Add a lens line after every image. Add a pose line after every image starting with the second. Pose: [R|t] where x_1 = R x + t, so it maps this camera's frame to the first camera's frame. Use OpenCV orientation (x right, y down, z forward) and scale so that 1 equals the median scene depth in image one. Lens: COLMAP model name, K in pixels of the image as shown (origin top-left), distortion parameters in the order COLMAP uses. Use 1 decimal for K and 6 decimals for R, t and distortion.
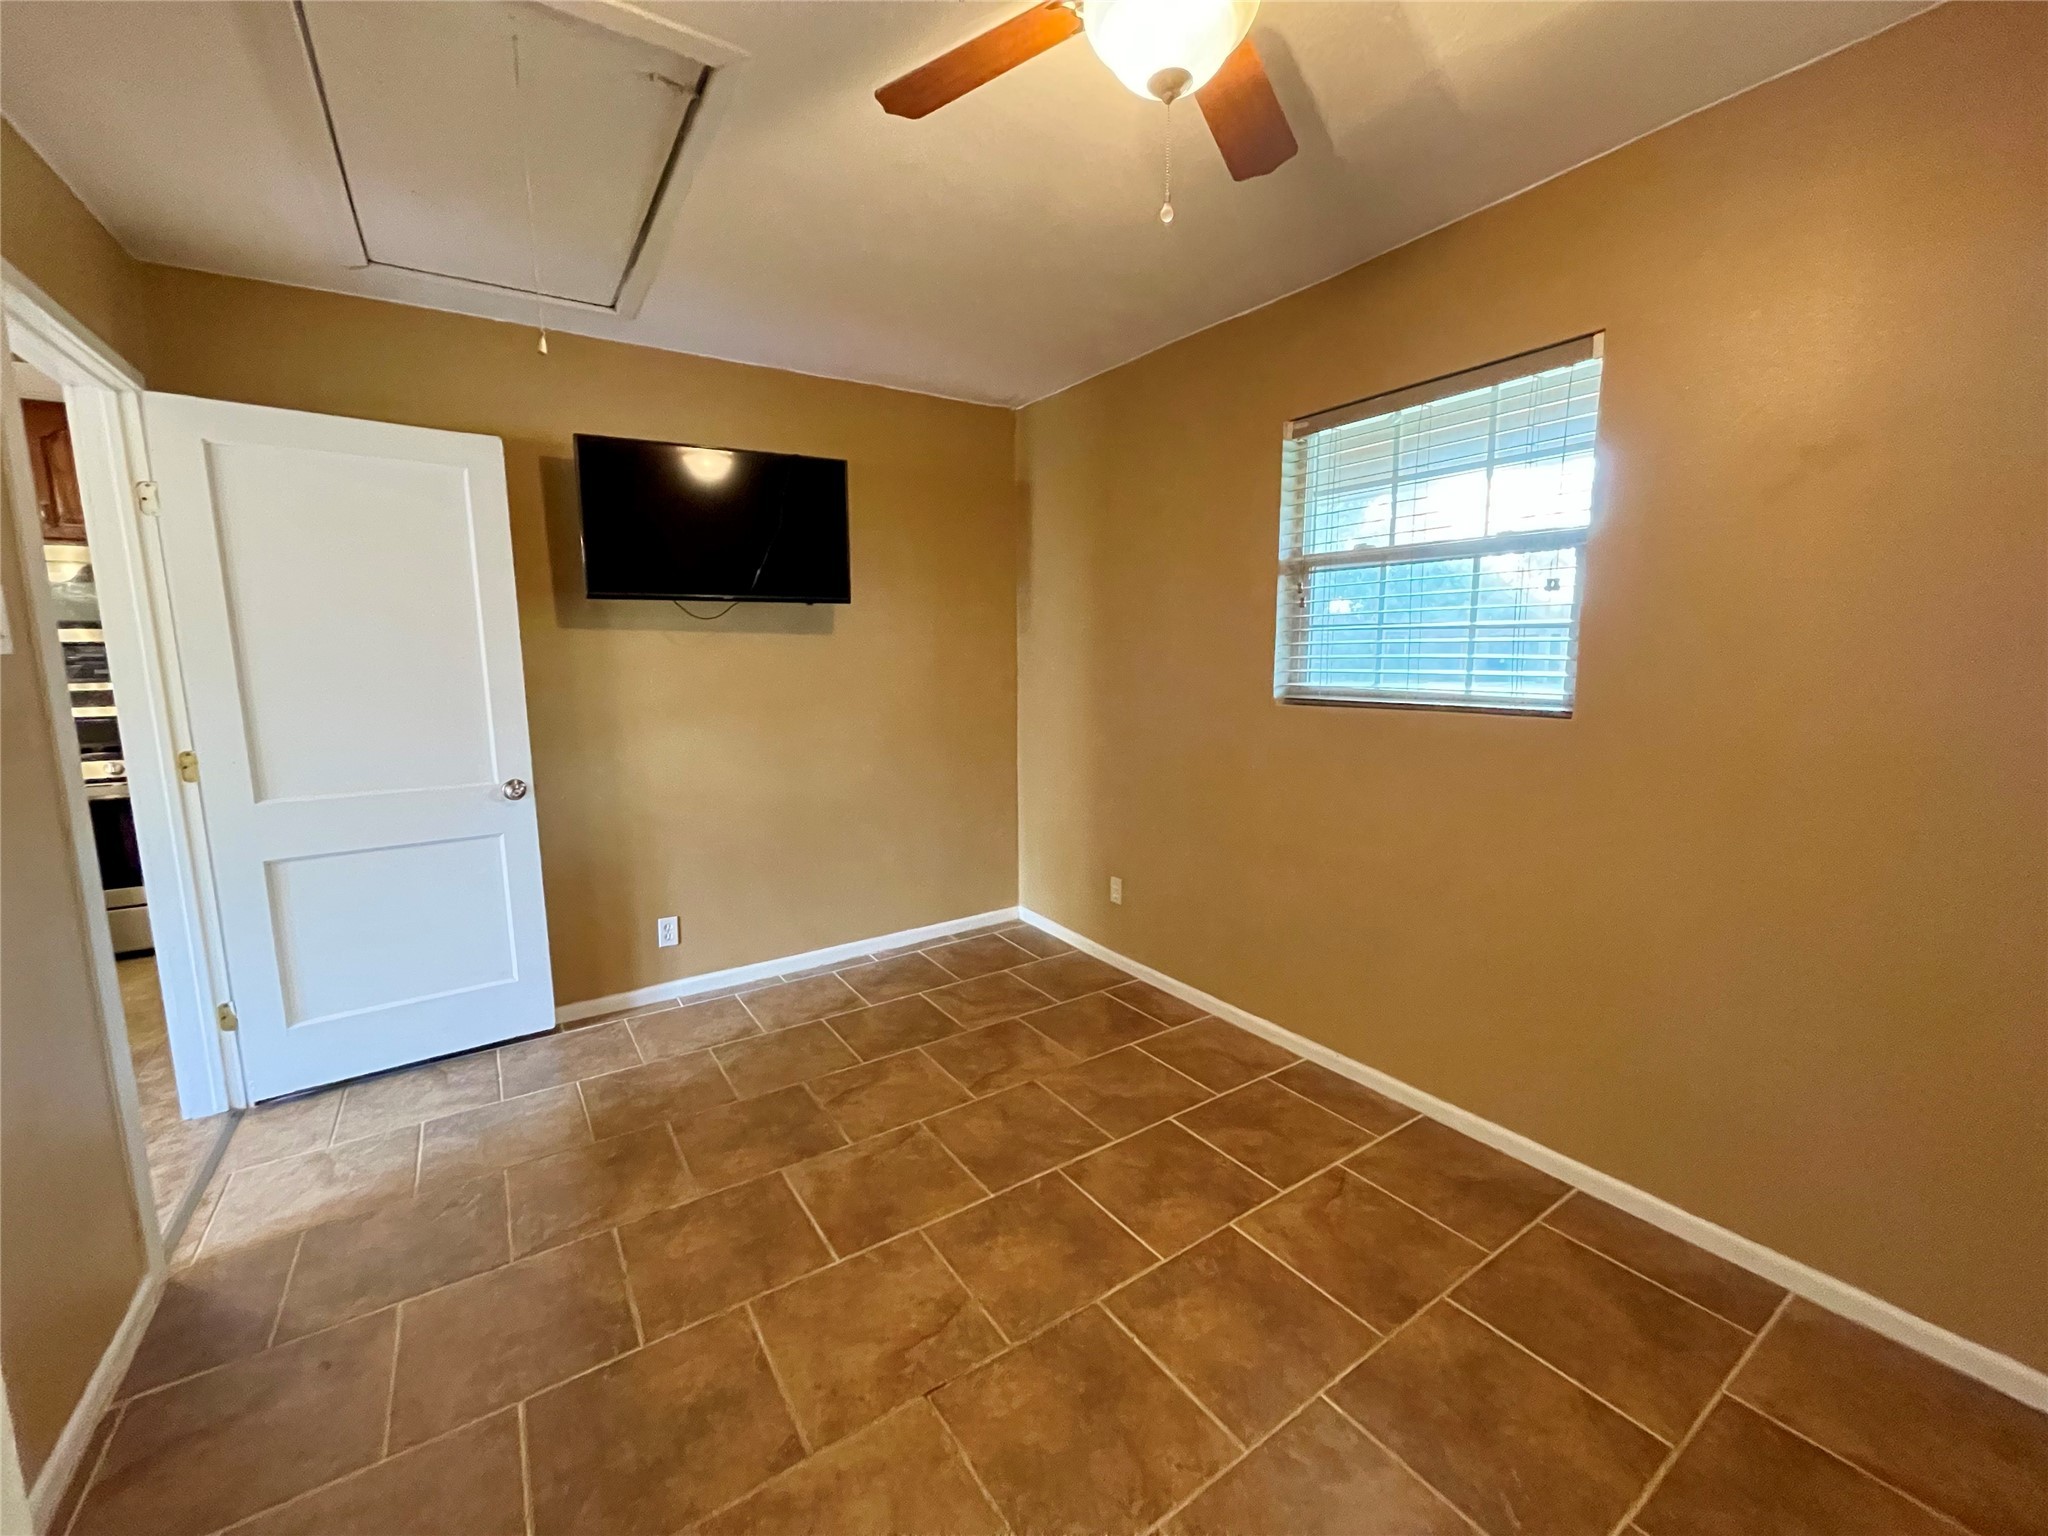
lens RADIAL K [[827.5, 0, 1018.4], [0, 827.5, 770.9], [0, 0, 1]] dist [-0.001320, 0.002359]
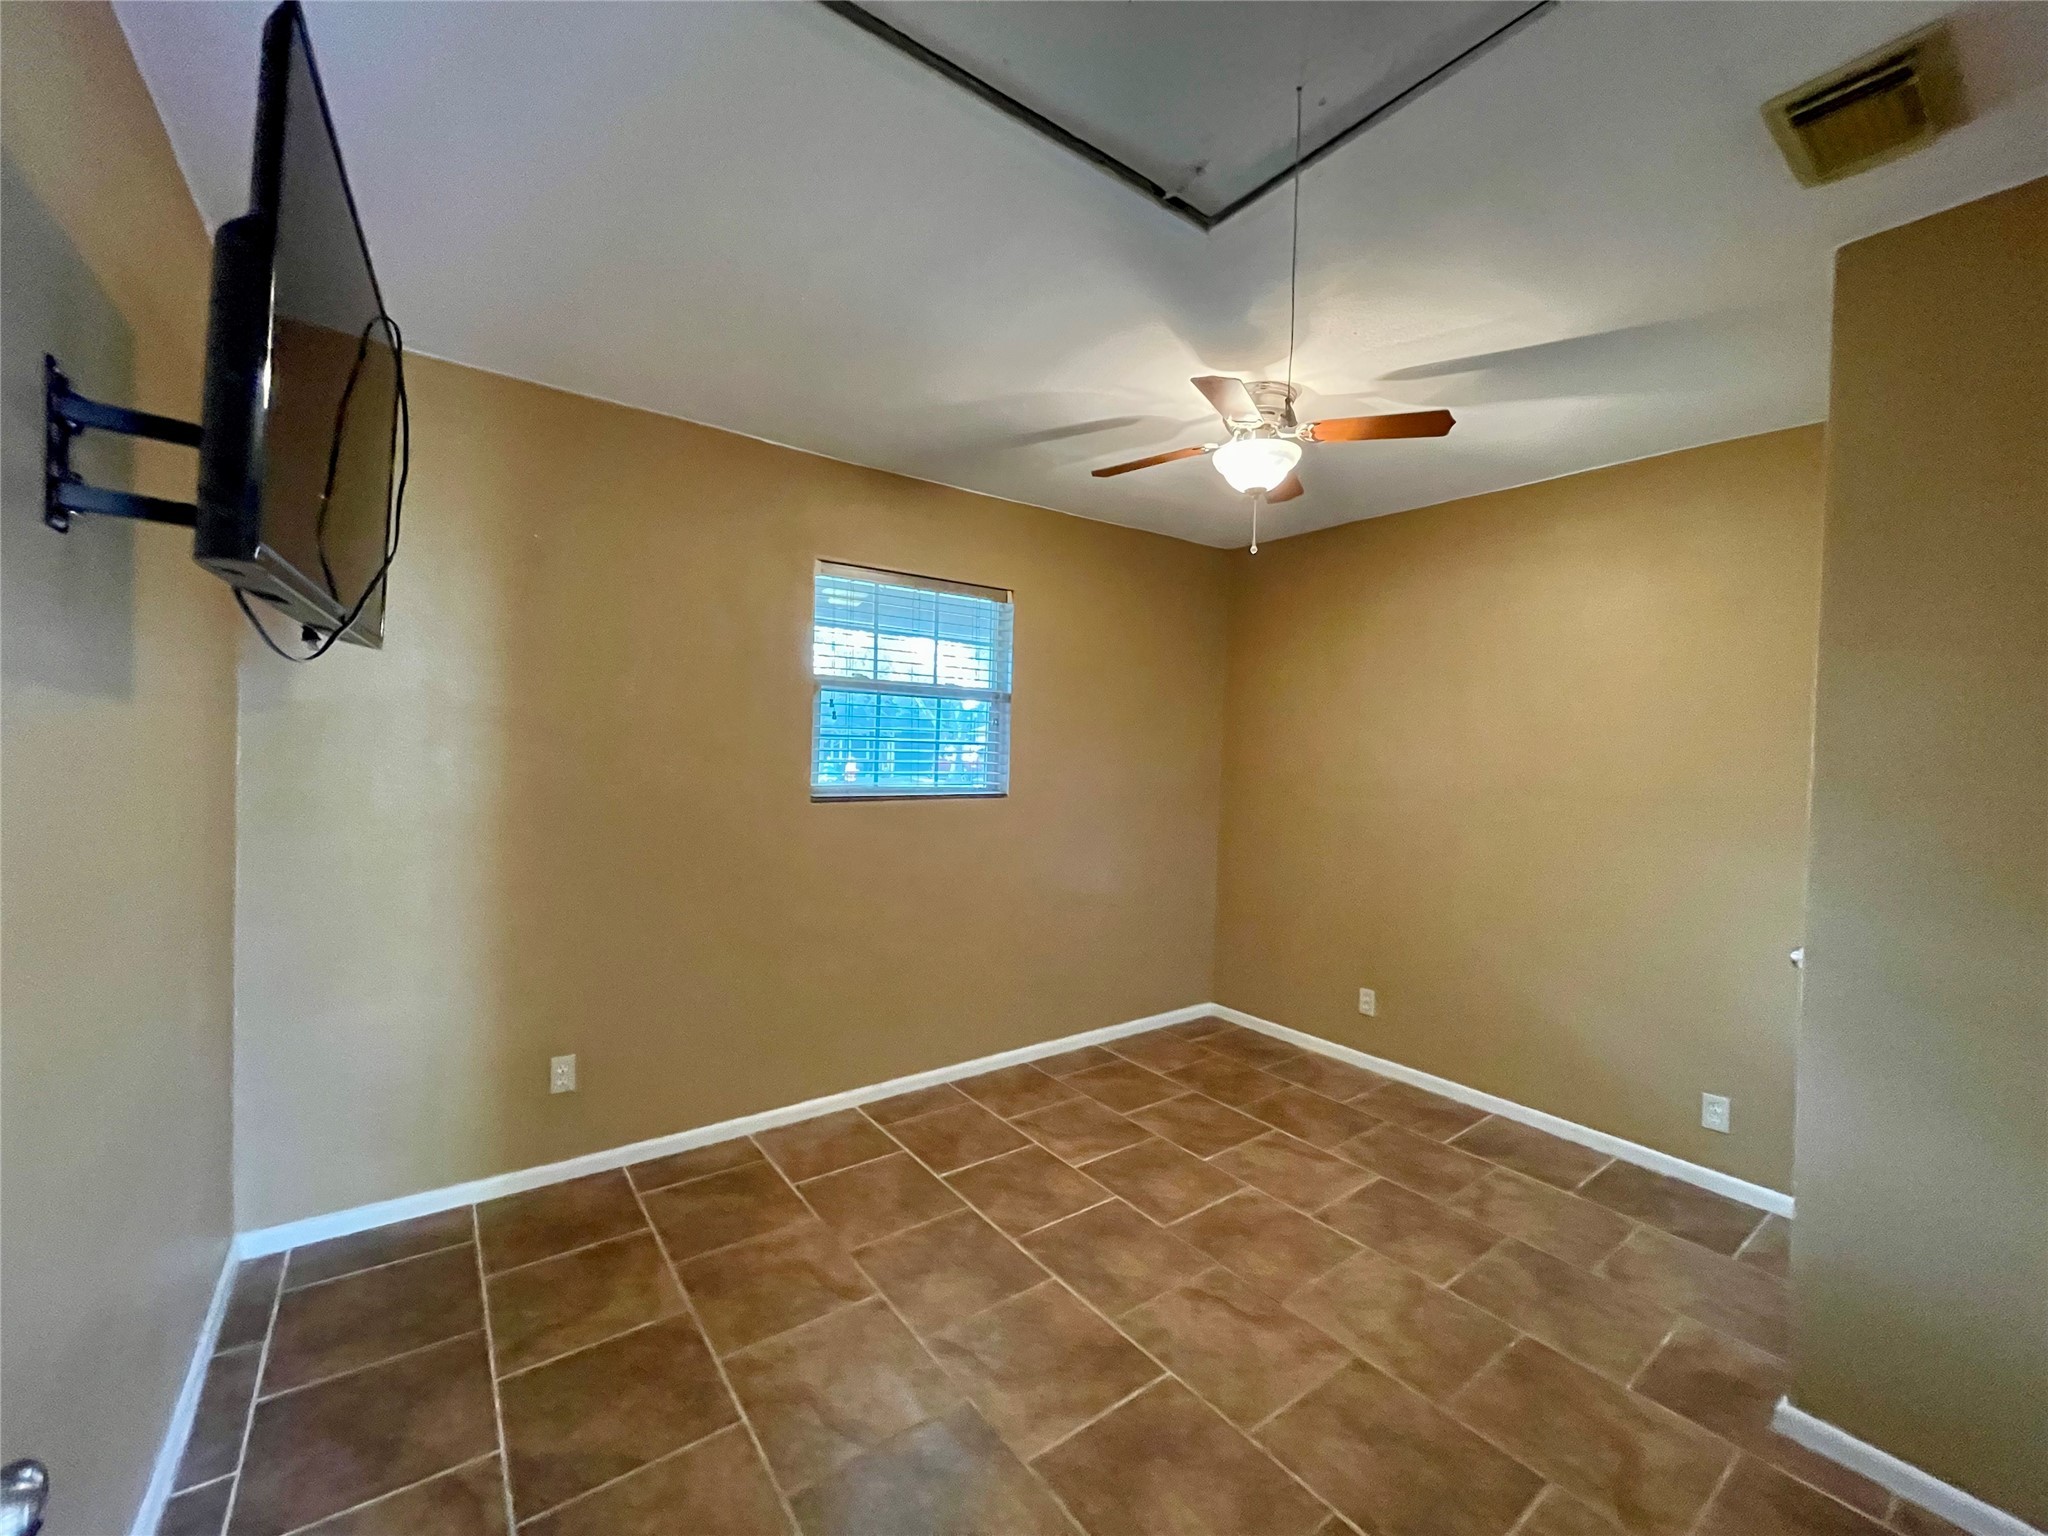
lens RADIAL K [[827.5, 0, 1018.4], [0, 827.5, 770.9], [0, 0, 1]] dist [-0.001320, 0.002359]
pose [[-0.049708, -0.016915, 0.998621, -0.885135], [0.120962, 0.992395, 0.022830, -0.126769], [-0.991412, 0.121930, -0.047284, 0.848549]]
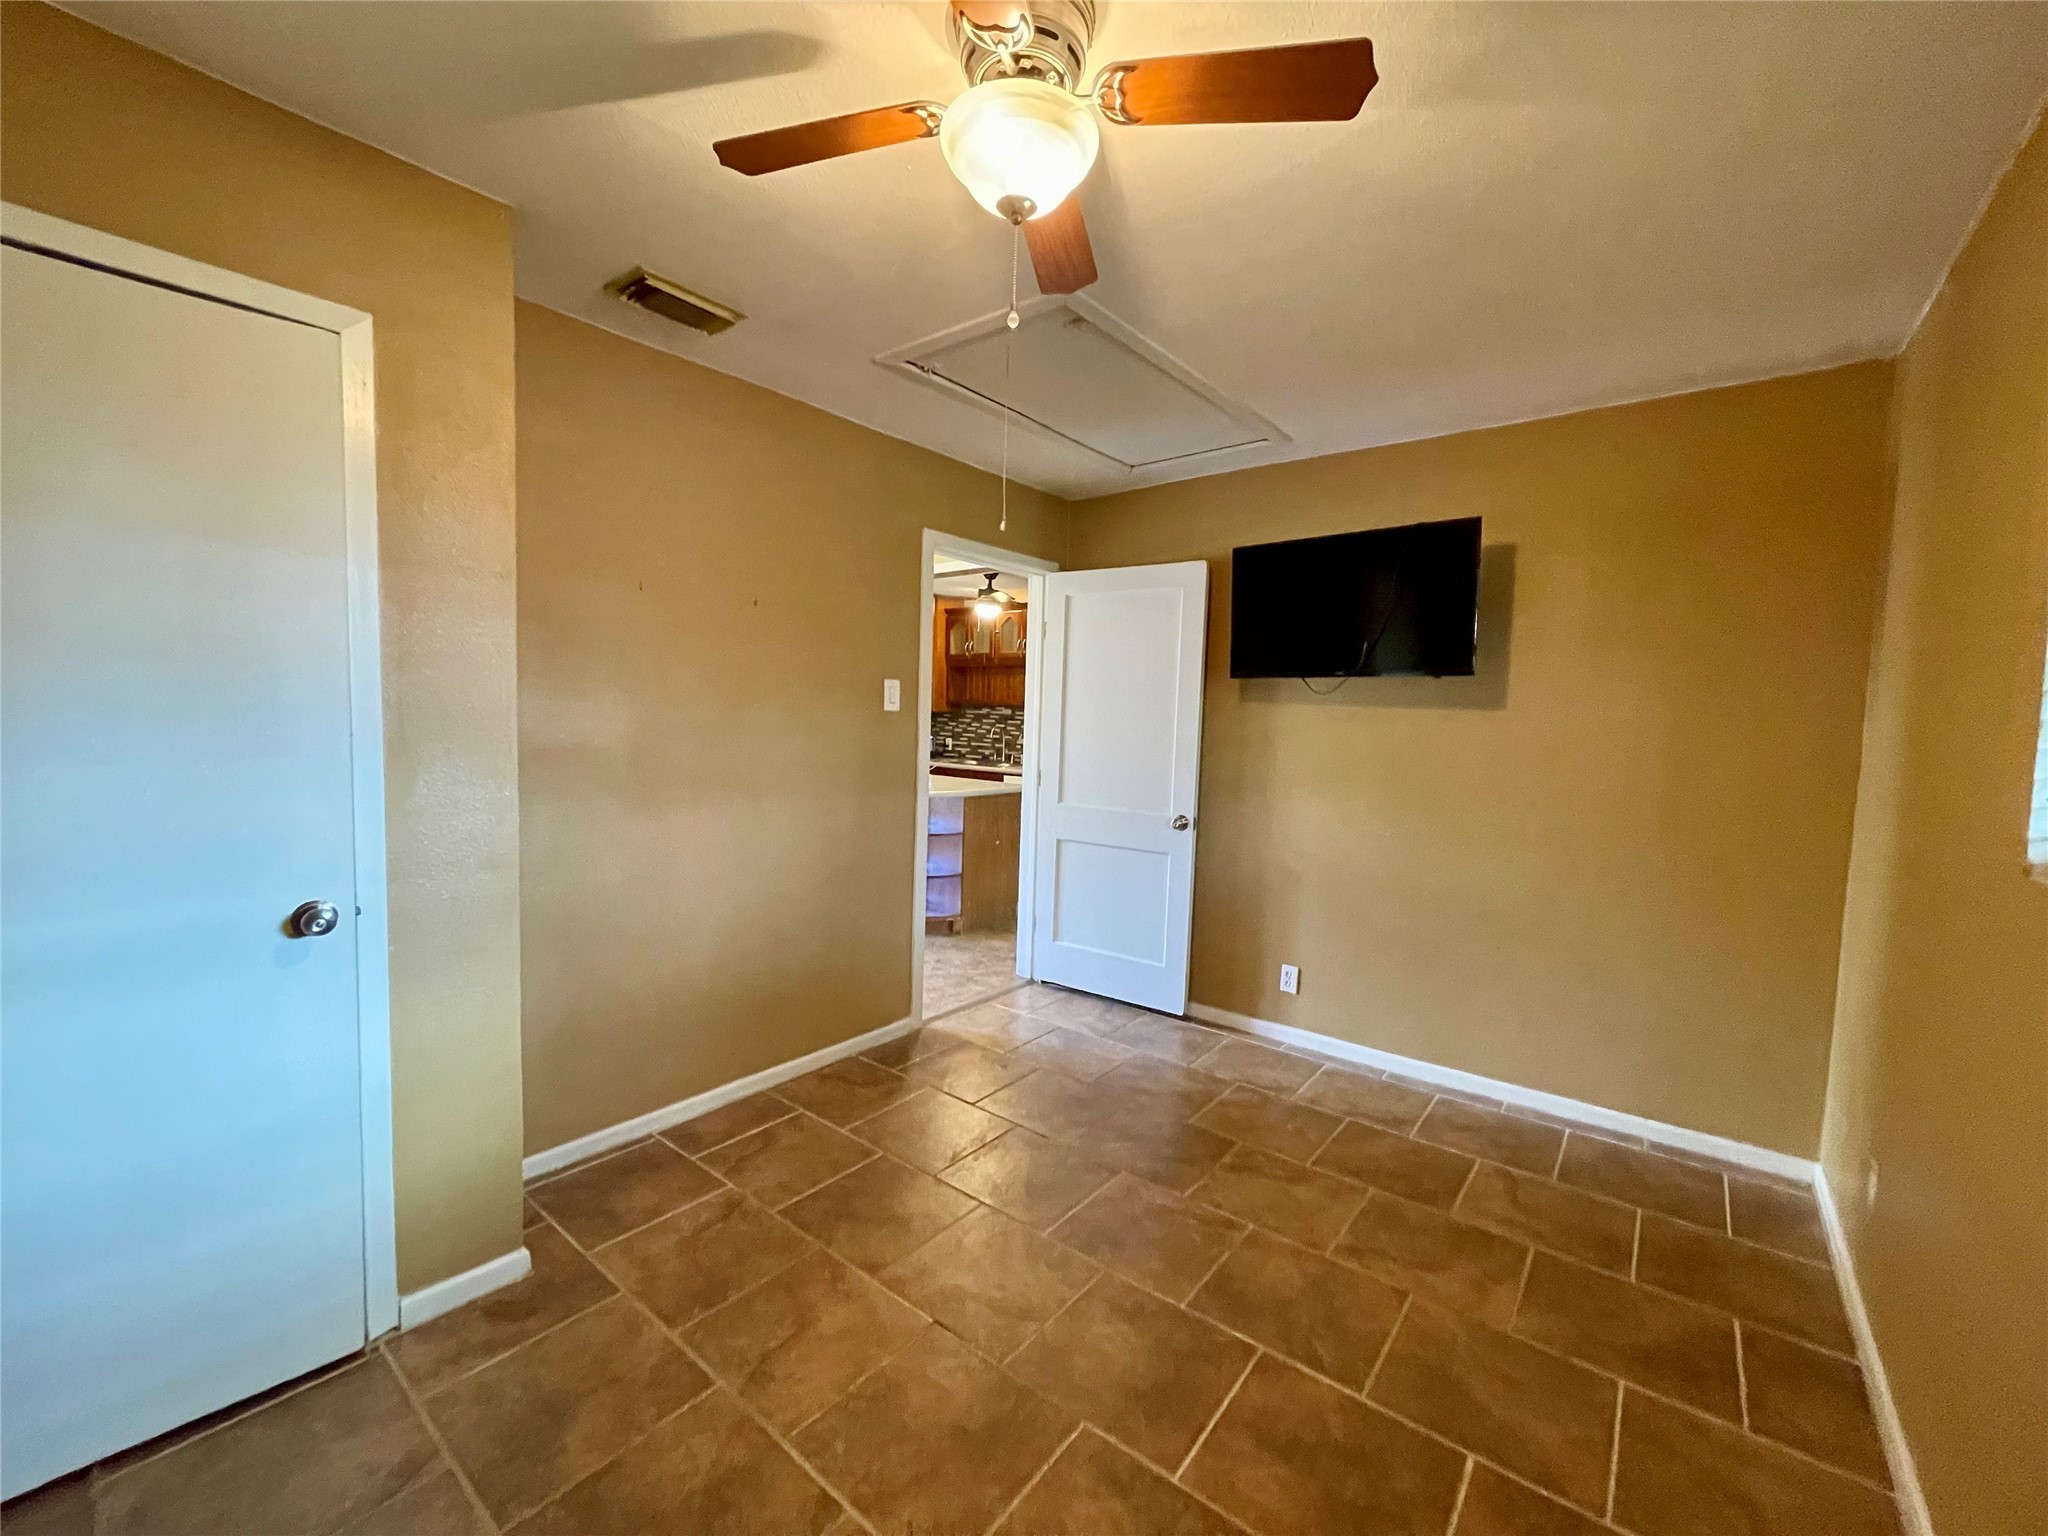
lens RADIAL K [[827.5, 0, 1018.4], [0, 827.5, 770.9], [0, 0, 1]] dist [-0.001320, 0.002359]
pose [[0.303209, 0.082891, -0.949312, 0.619761], [-0.169646, 0.984991, 0.031822, -0.063431], [0.937702, 0.151399, 0.312721, 0.372935]]
